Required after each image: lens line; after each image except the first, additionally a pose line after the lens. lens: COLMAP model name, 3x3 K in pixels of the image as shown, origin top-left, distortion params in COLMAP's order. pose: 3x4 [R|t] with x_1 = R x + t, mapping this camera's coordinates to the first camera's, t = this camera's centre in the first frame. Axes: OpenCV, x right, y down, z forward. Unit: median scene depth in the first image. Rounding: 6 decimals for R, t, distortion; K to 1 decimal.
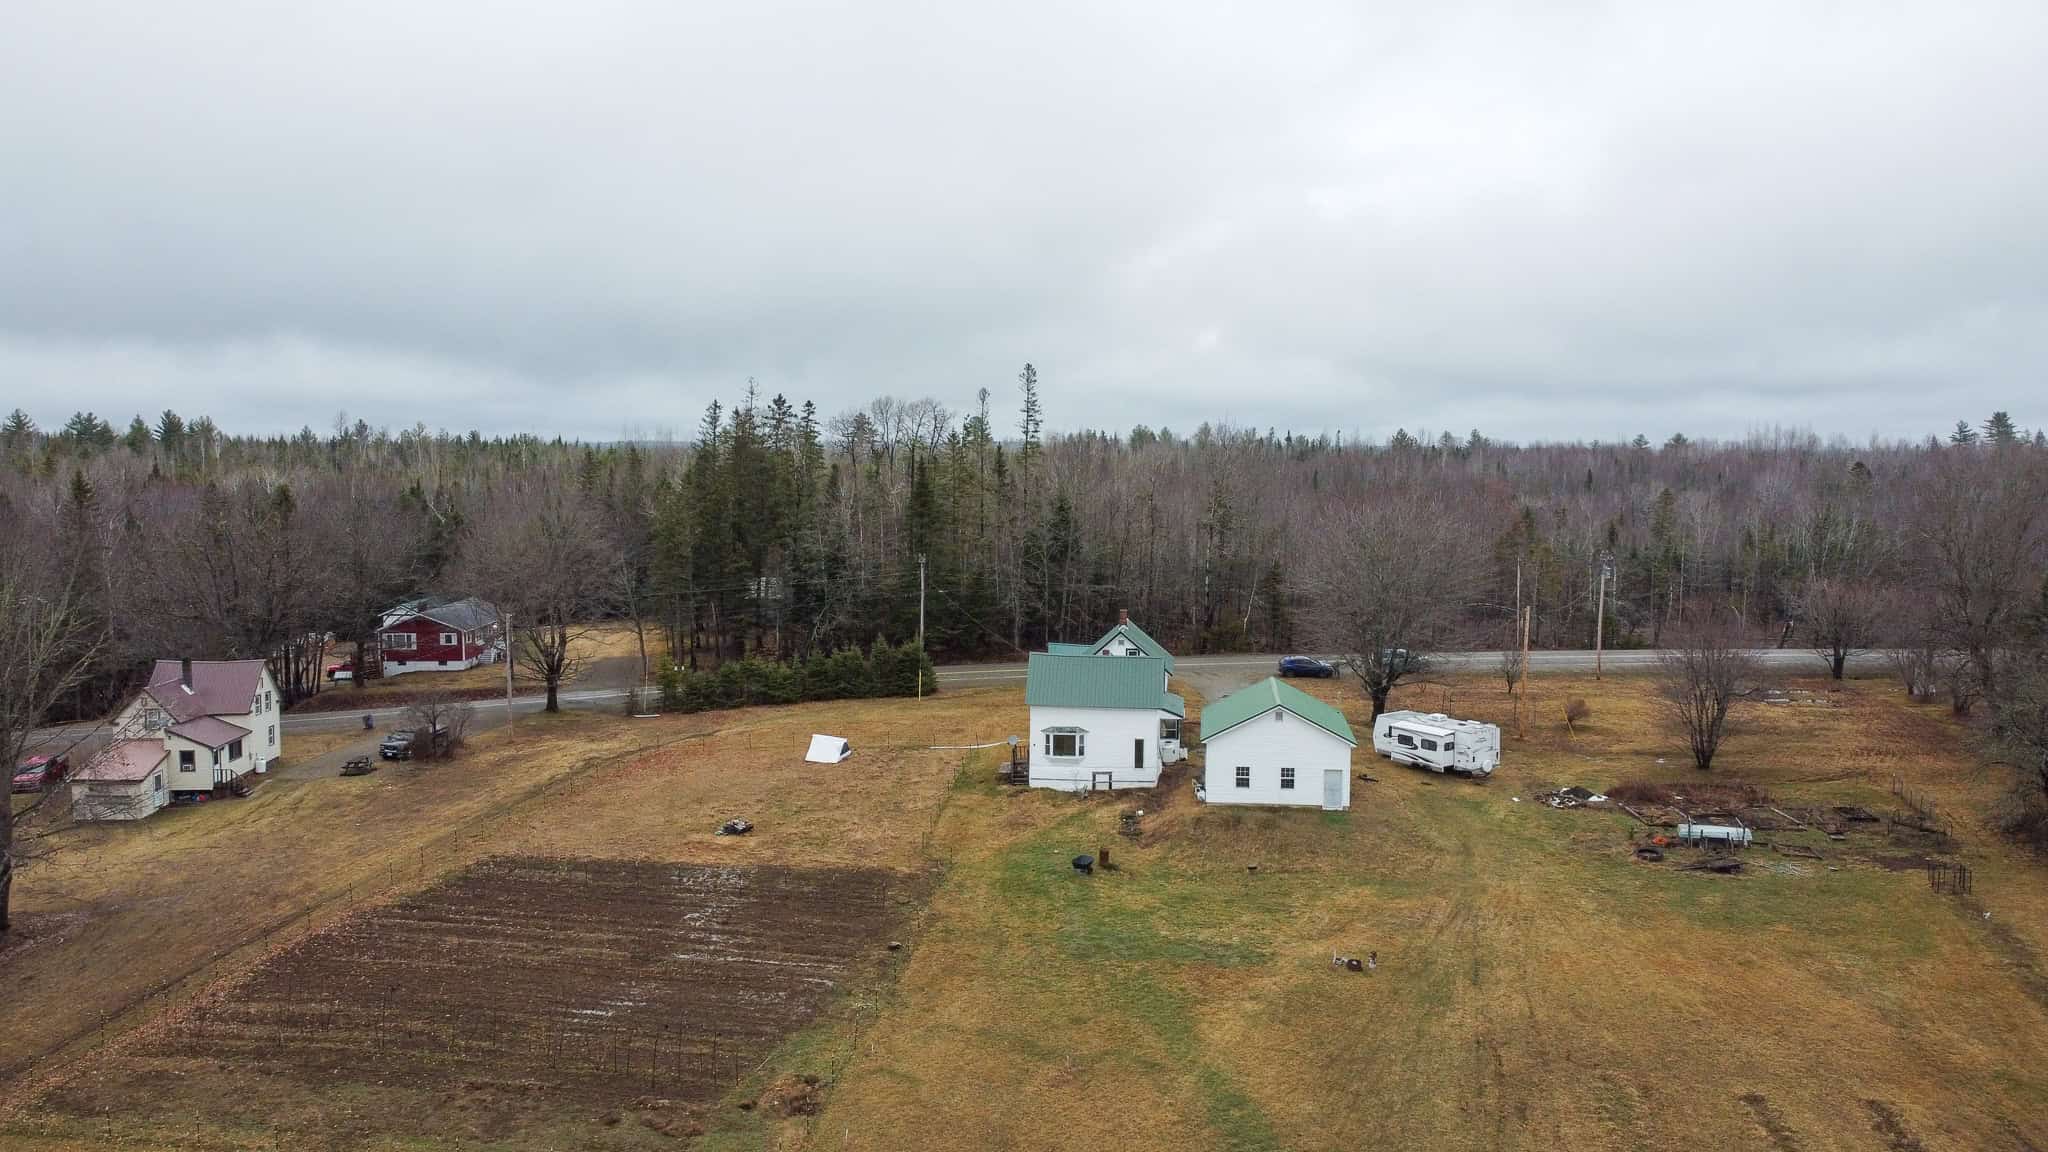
lens RADIAL K [[1548.0, 0, 1023.5], [0, 1548.0, 588.9], [0, 0, 1]] dist [0.001669, -0.008783]
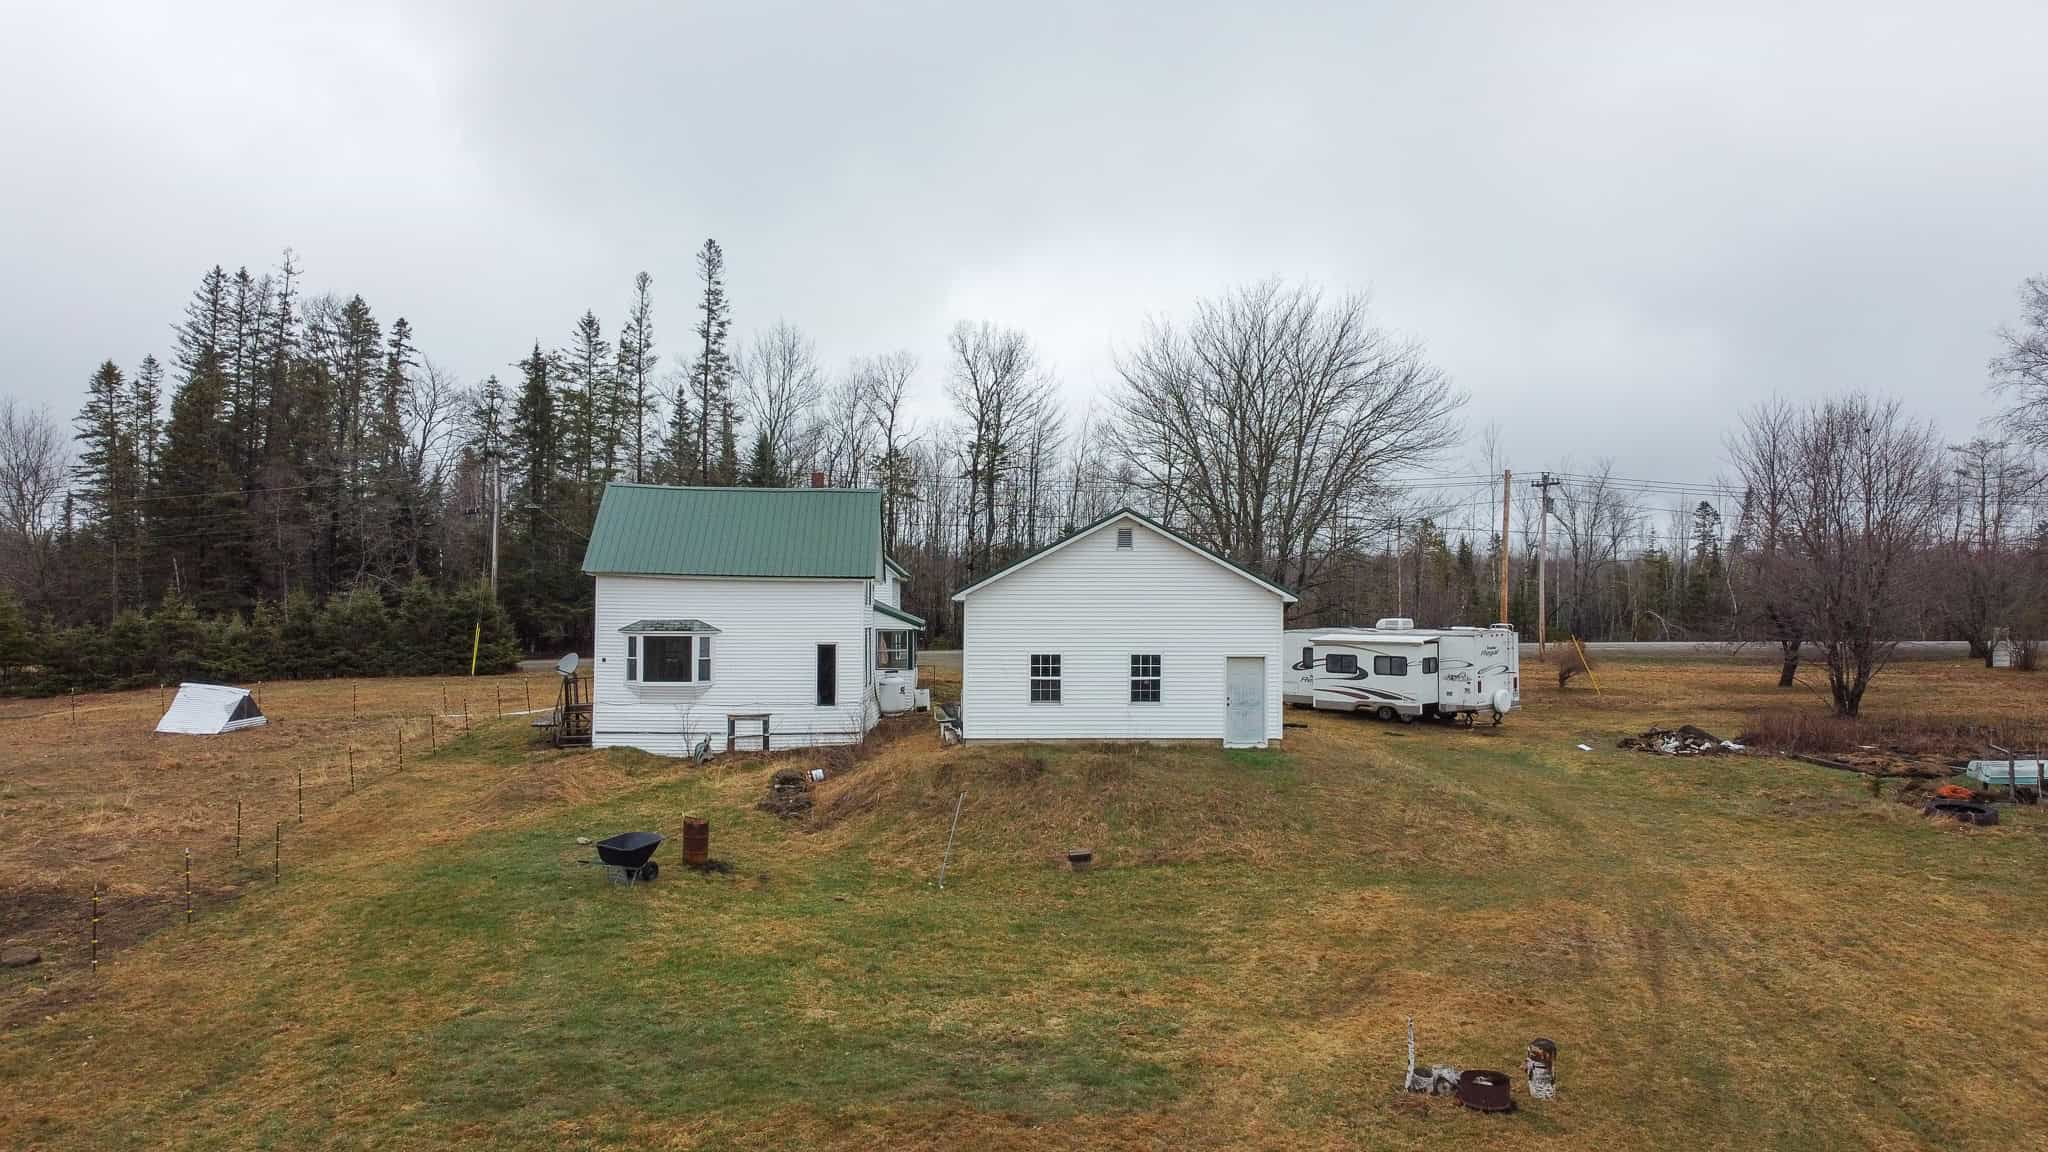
lens RADIAL K [[1548.0, 0, 1023.5], [0, 1548.0, 588.9], [0, 0, 1]] dist [0.001669, -0.008783]
pose [[0.988825, 0.002527, 0.149061, 0.067035], [0.011746, 0.995427, -0.094795, 0.133072], [-0.148619, 0.095487, 0.984274, 0.543910]]
